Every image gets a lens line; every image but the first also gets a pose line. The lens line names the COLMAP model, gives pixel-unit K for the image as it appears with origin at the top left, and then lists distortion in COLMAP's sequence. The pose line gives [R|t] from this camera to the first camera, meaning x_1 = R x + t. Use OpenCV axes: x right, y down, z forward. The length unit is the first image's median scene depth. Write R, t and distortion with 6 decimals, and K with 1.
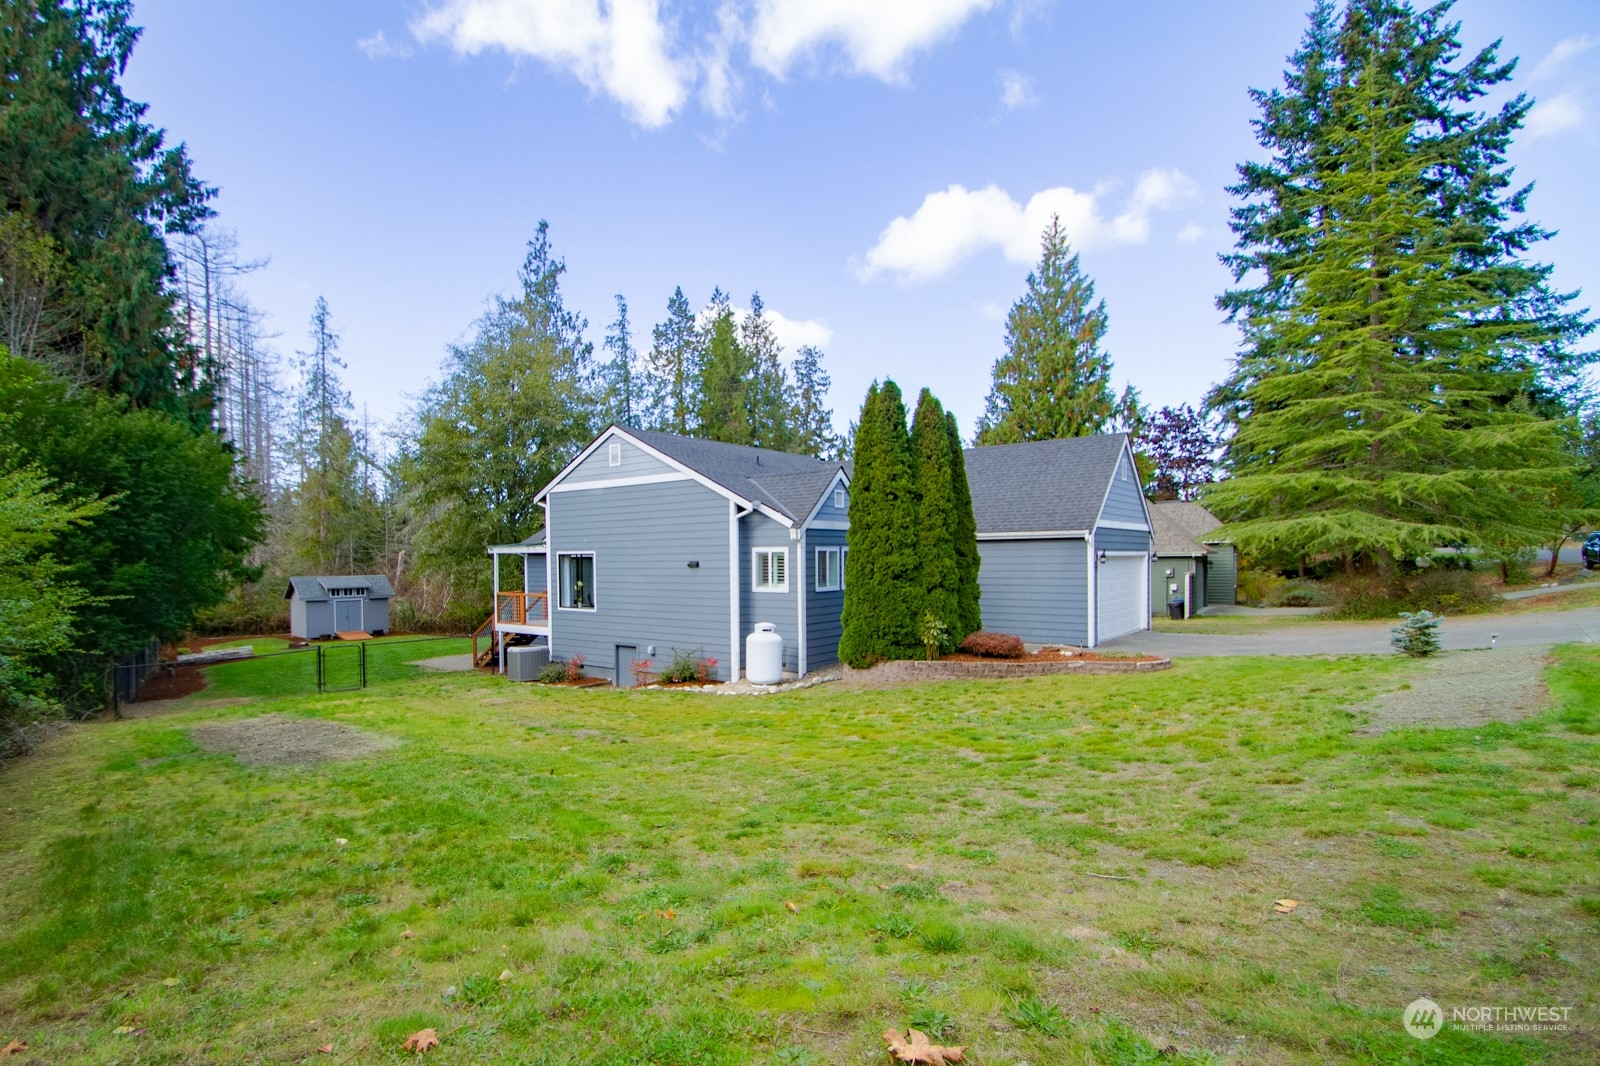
lens RADIAL K [[752.0, 0, 799.1], [0, 752.0, 546.2], [0, 0, 1]] dist [0.007001, -0.006569]
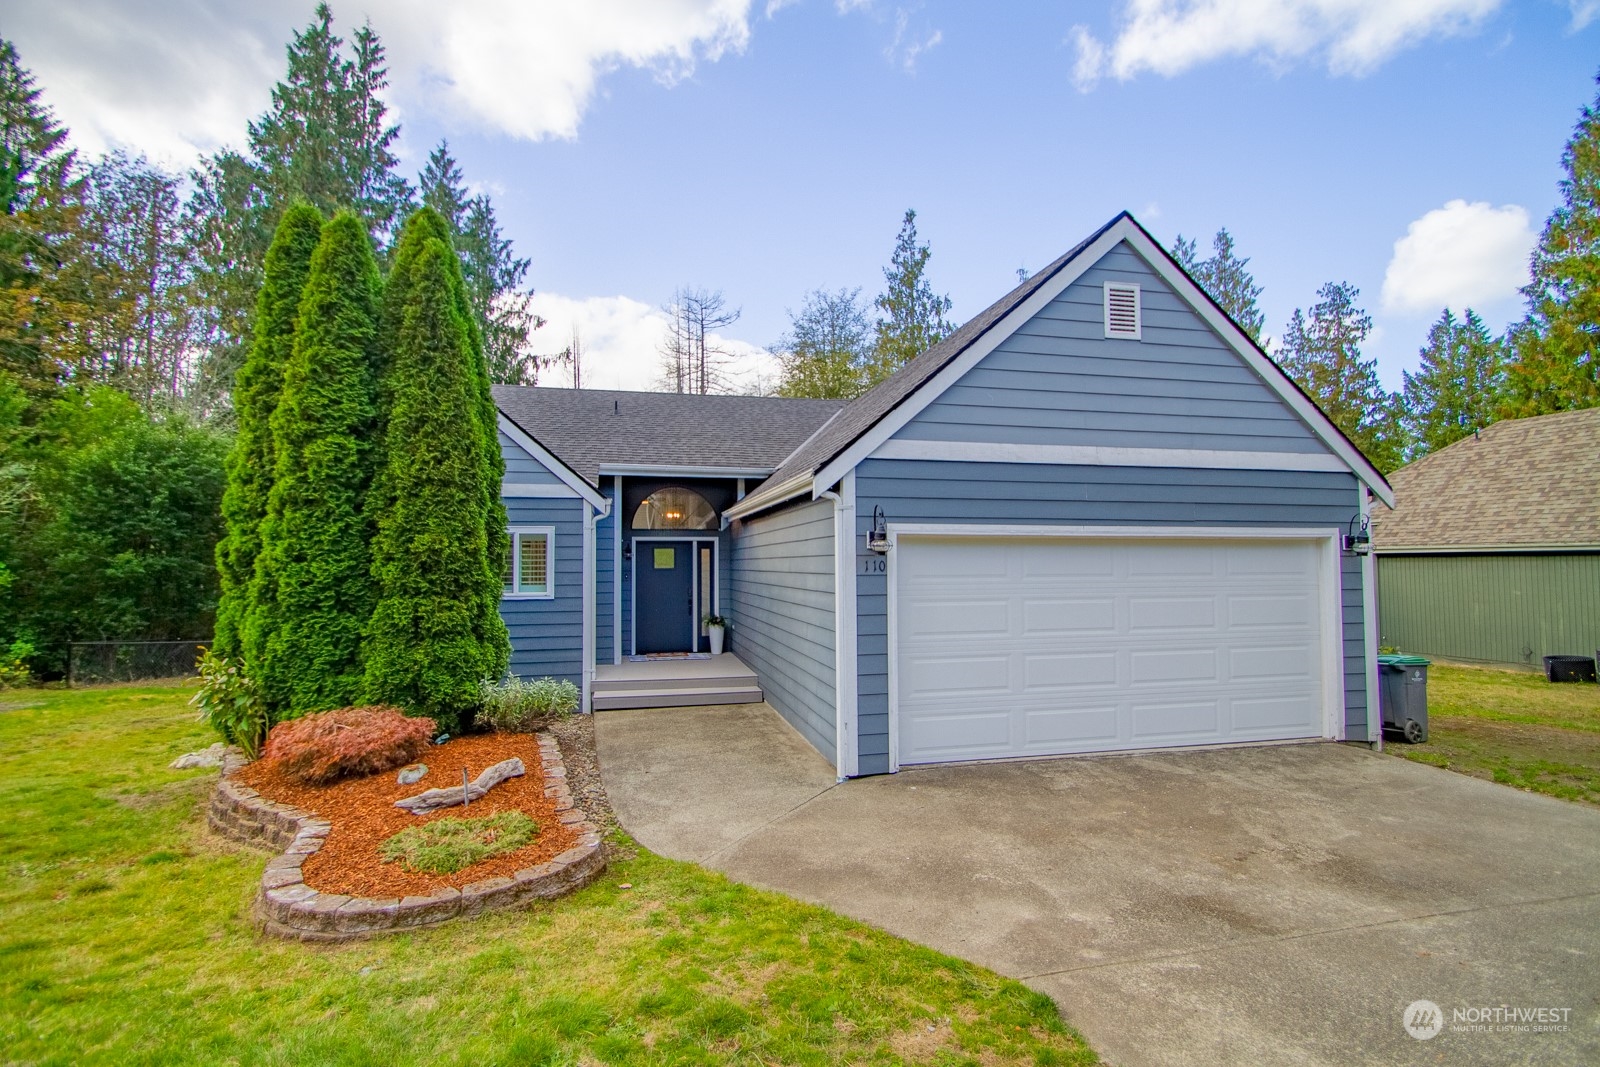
lens RADIAL K [[752.0, 0, 805.1], [0, 752.0, 524.7], [0, 0, 1]] dist [0.007001, -0.006569]
pose [[0.785217, -0.019796, -0.618904, 0.088941], [0.003299, 0.999608, -0.027787, 0.001997], [0.619212, 0.019777, 0.784975, 0.095601]]
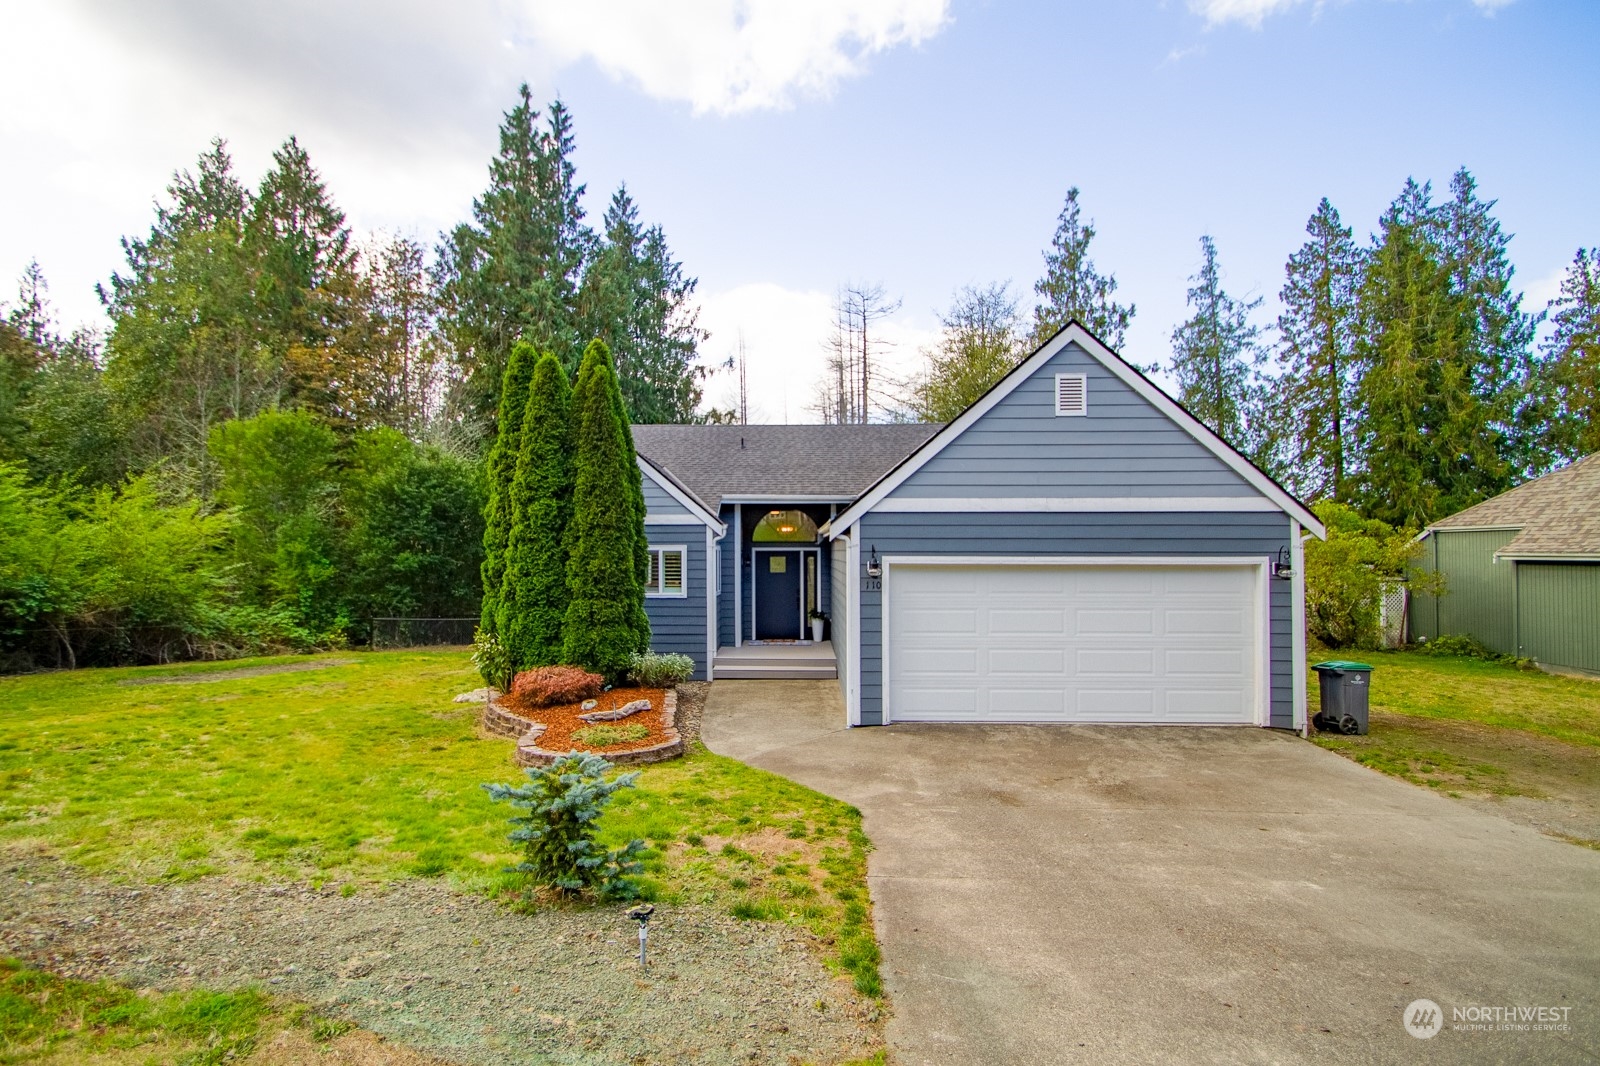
lens RADIAL K [[752.0, 0, 790.9], [0, 752.0, 539.7], [0, 0, 1]] dist [0.007001, -0.006569]
pose [[0.616336, 0.002840, -0.787478, 0.112466], [0.003790, 0.999971, 0.006572, -0.001301], [0.787474, -0.007035, 0.616308, 0.086835]]
